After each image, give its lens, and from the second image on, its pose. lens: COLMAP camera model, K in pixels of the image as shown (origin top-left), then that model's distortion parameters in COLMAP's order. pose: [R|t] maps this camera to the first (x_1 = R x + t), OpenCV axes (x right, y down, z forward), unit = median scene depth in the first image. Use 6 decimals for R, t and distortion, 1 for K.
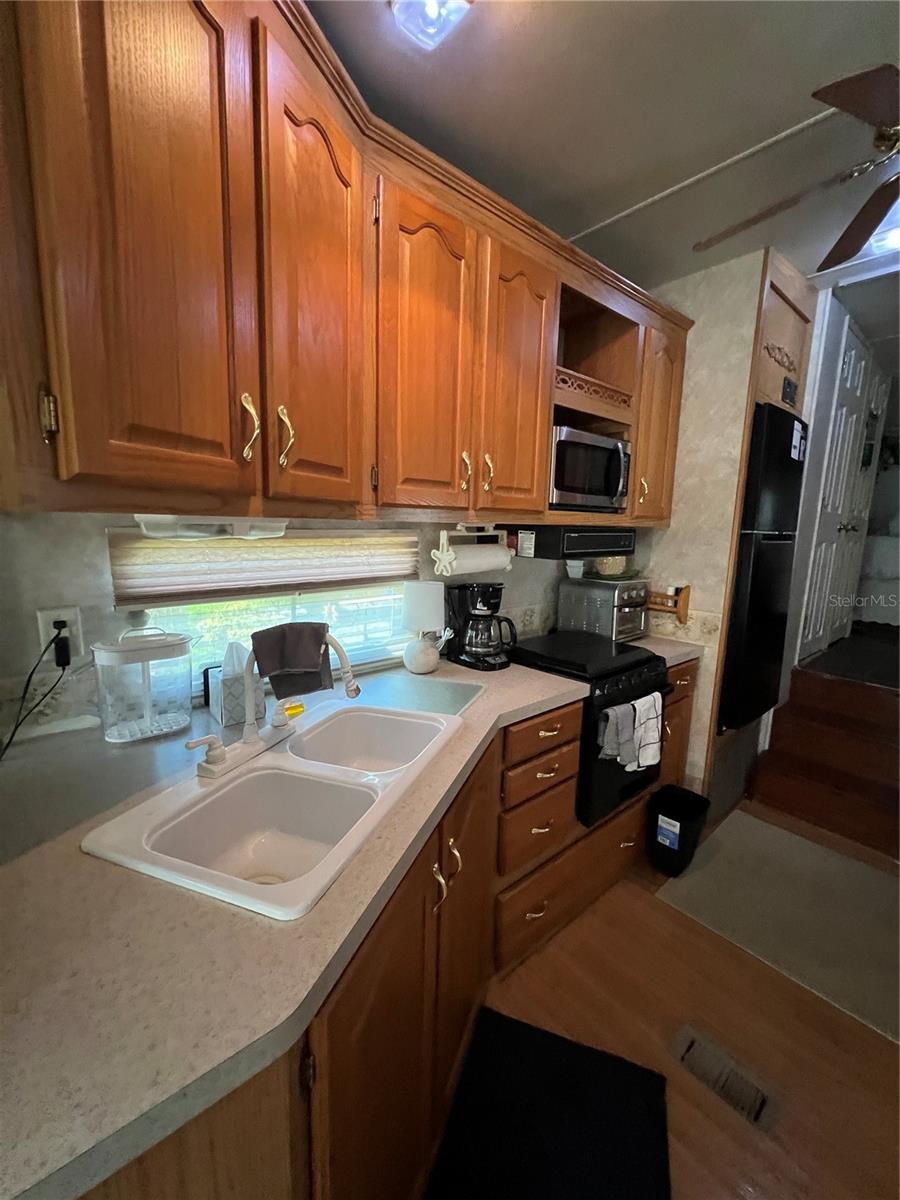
lens RADIAL K [[482.3, 0, 450.0], [0, 482.3, 600.0], [0, 0, 1]] dist [-0.008380, -0.000025]
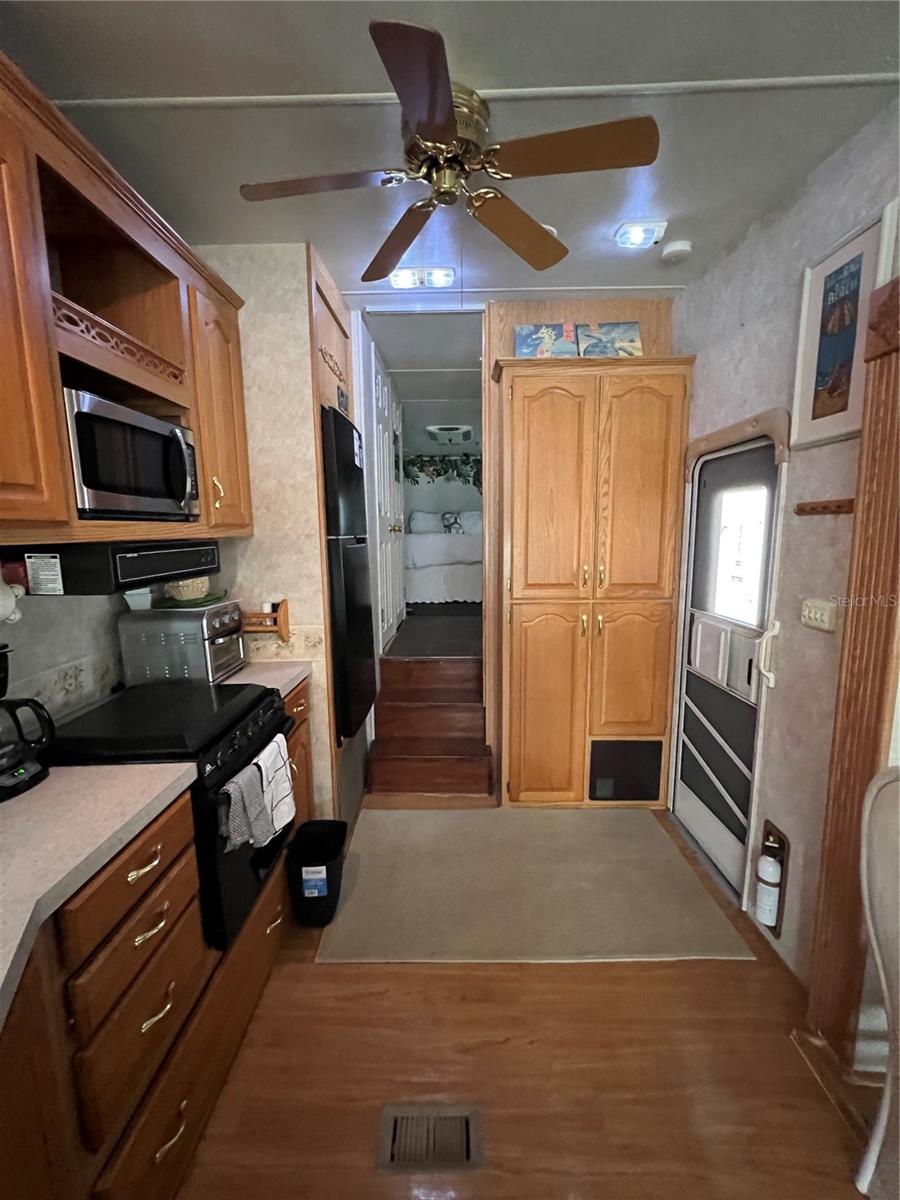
lens RADIAL K [[484.0, 0, 450.0], [0, 484.0, 600.0], [0, 0, 1]] dist [-0.000855, 0.000417]
pose [[0.664447, -0.138083, 0.734468, 0.038902], [0.146104, 0.987819, 0.053539, -0.036995], [-0.732915, 0.071735, 0.676528, 0.180573]]
